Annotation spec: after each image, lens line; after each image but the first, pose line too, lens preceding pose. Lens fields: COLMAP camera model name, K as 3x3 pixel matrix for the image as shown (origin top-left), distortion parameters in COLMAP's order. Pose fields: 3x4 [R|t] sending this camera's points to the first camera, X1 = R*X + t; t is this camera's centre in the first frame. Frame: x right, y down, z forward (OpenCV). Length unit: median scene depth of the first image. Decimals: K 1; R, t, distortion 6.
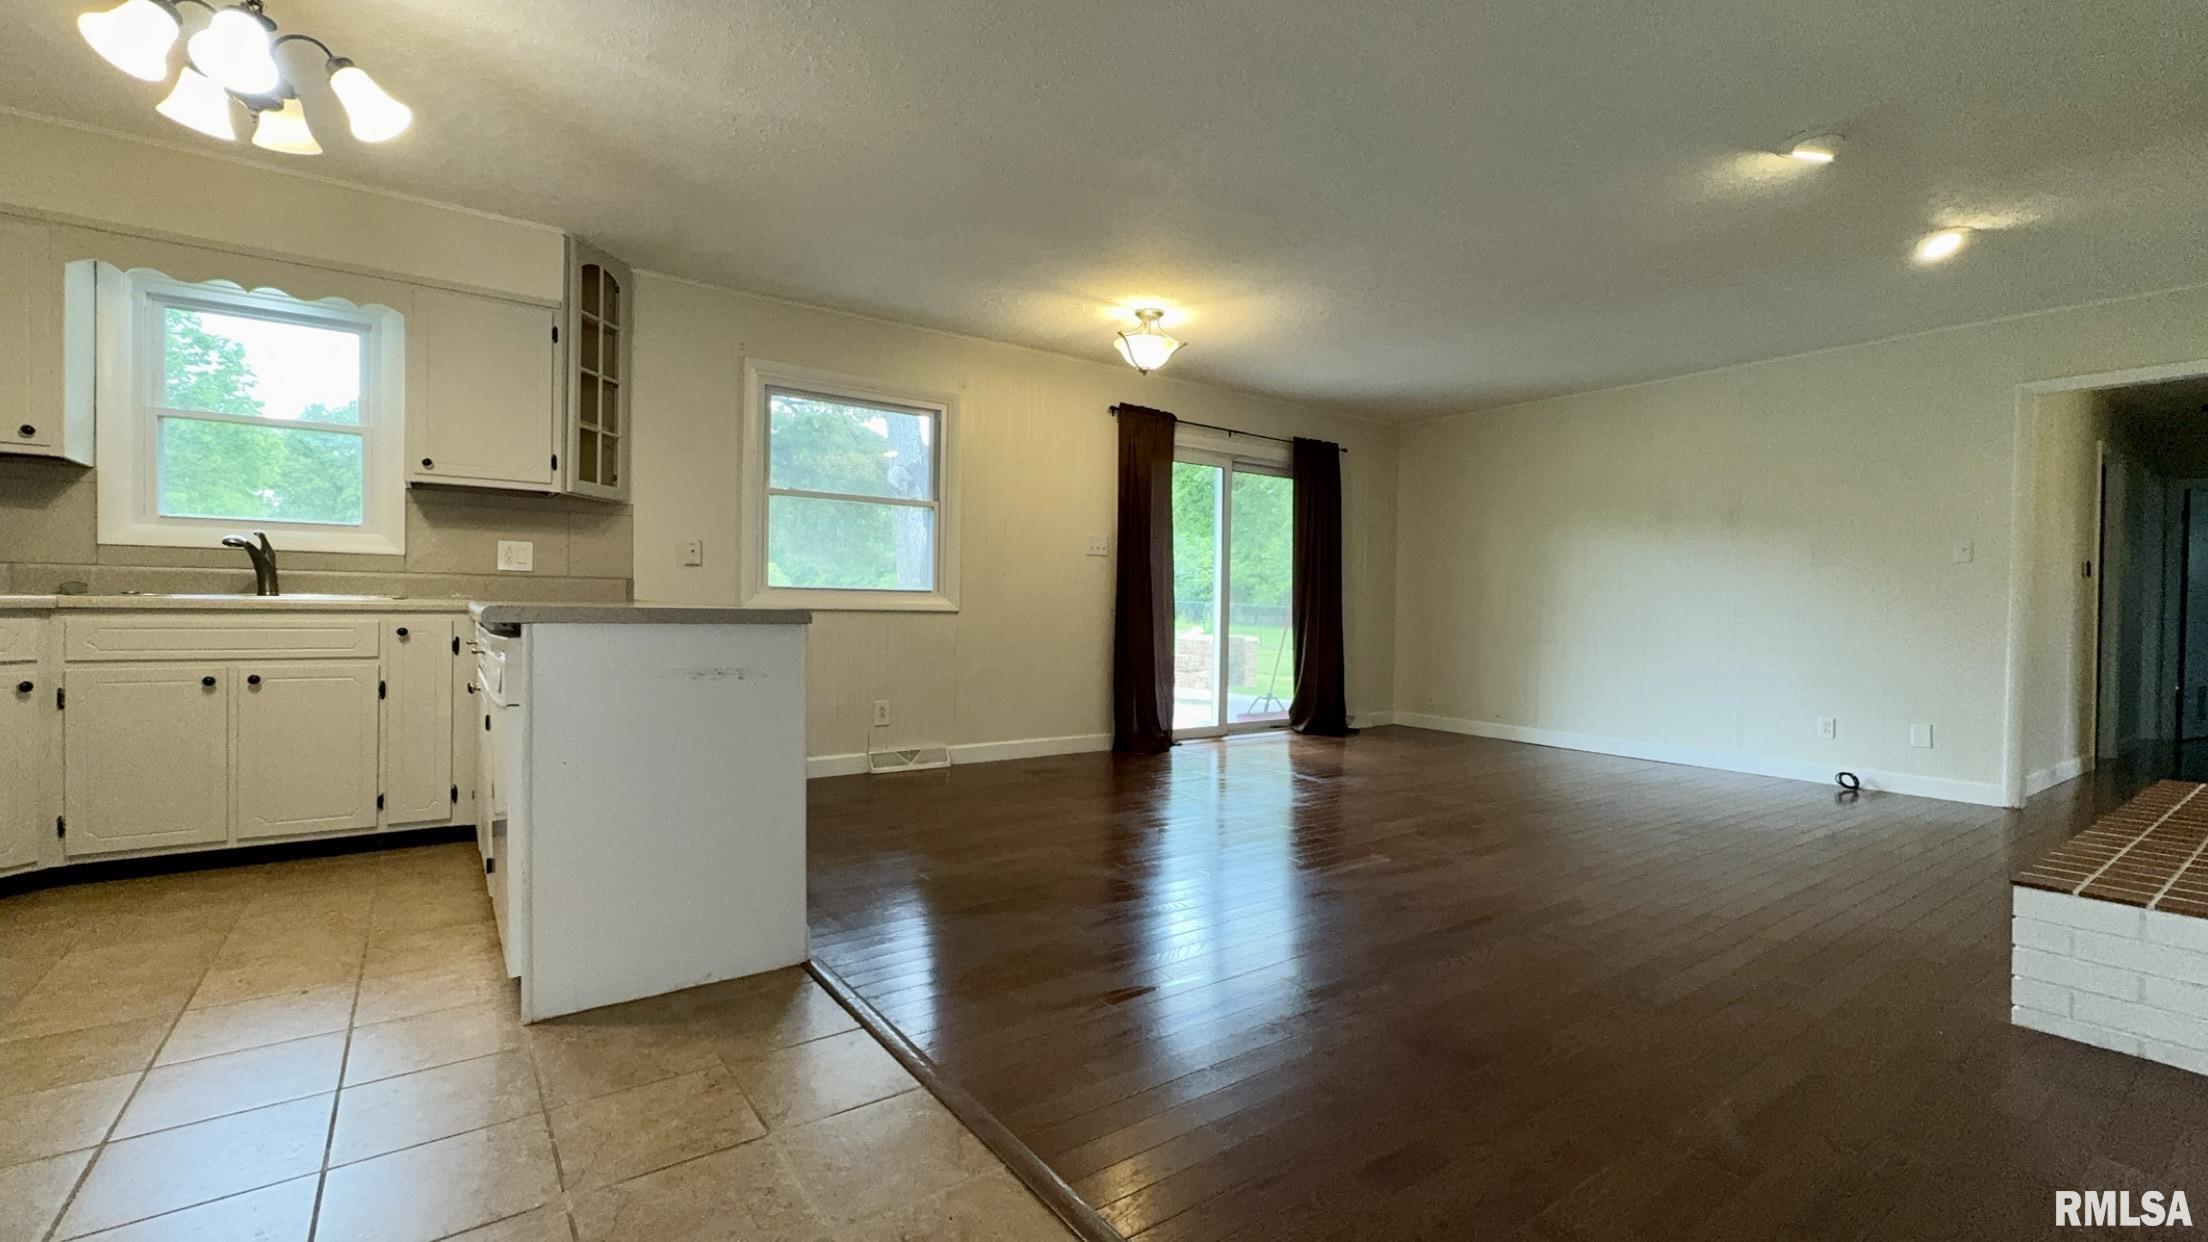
lens RADIAL K [[921.2, 0, 1104.0], [0, 921.2, 621.0], [0, 0, 1]] dist [0.000248, 0.000244]
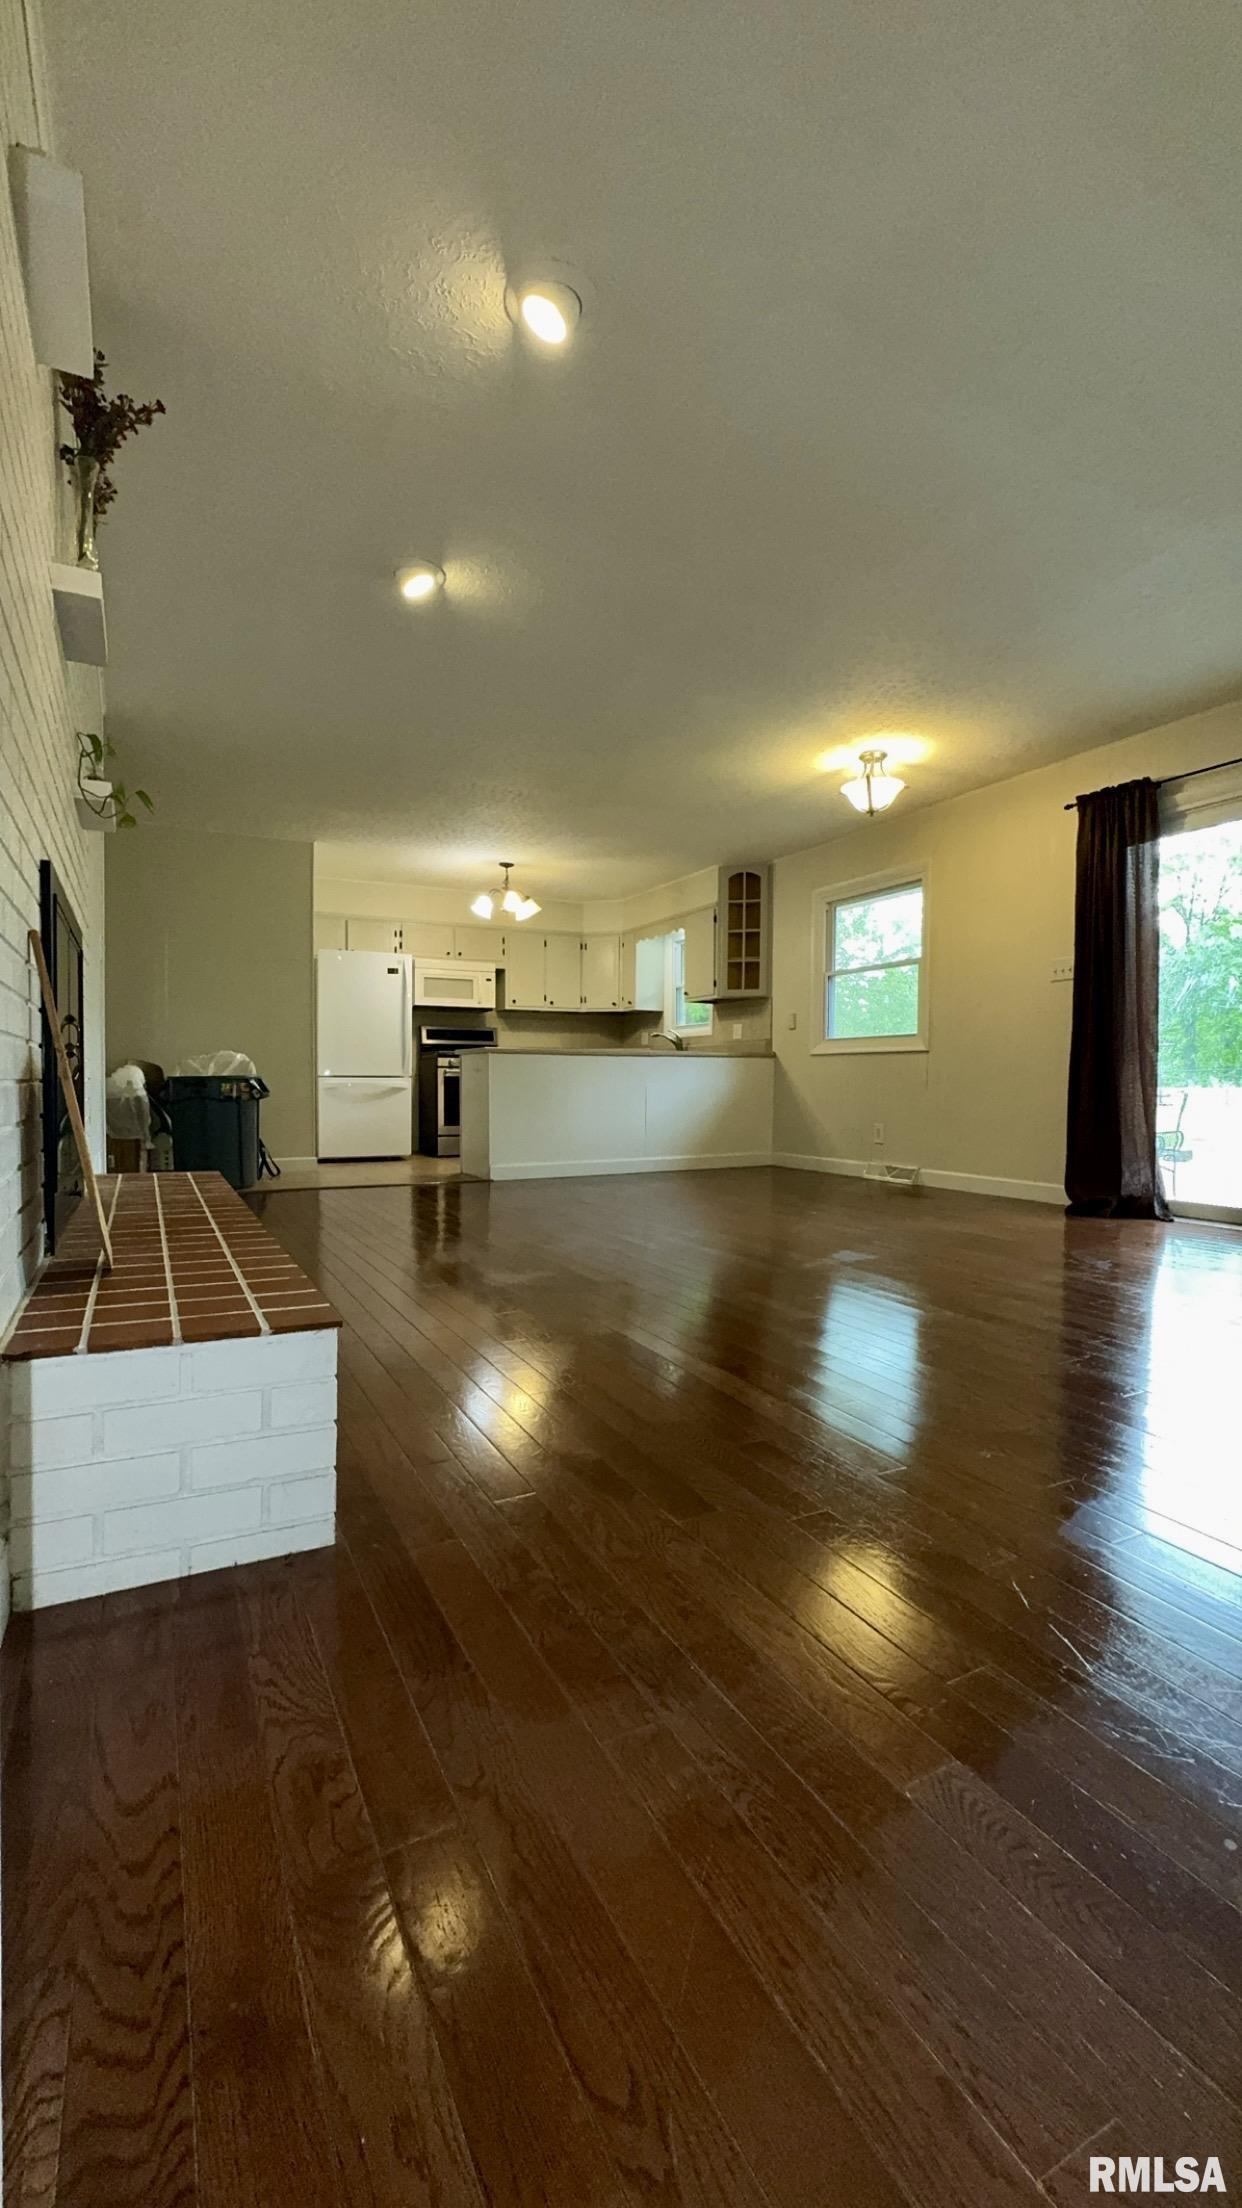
lens RADIAL K [[921.2, 0, 621.0], [0, 921.2, 1104.0], [0, 0, 1]] dist [0.000248, 0.000244]
pose [[-0.137952, 0.008179, -0.990405, 1.093136], [-0.023194, 0.999665, 0.011486, 0.054205], [0.990167, 0.024556, -0.137716, 0.843220]]
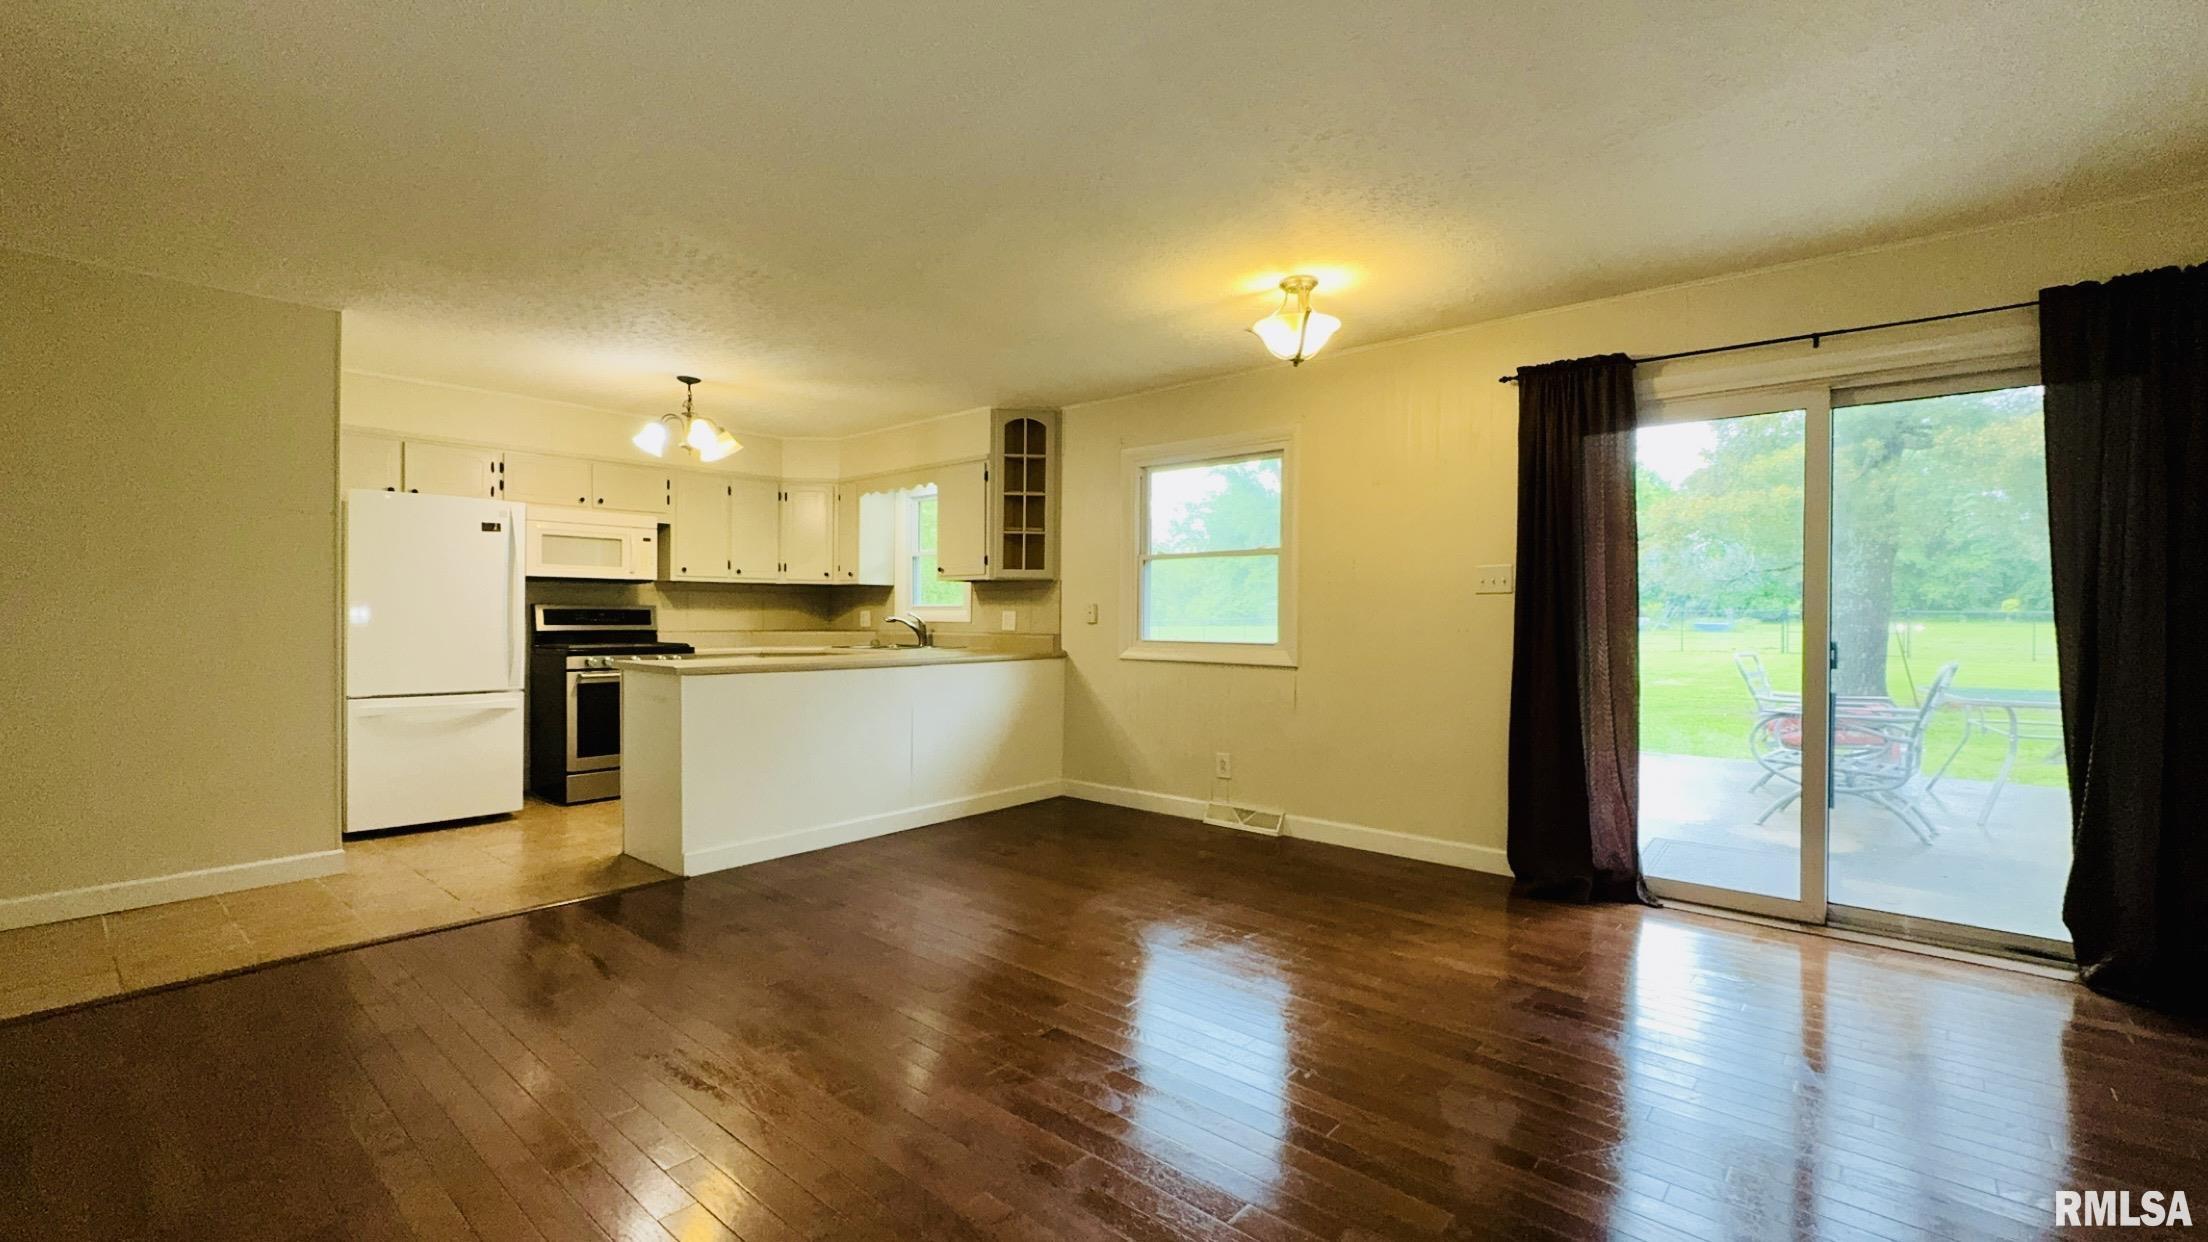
lens RADIAL K [[921.2, 0, 1104.0], [0, 921.2, 621.0], [0, 0, 1]] dist [0.000248, 0.000244]
pose [[0.234902, -0.011598, -0.971950, 0.722629], [-0.018492, 0.999695, -0.016399, -0.039406], [0.971843, 0.021825, 0.234616, 0.652293]]
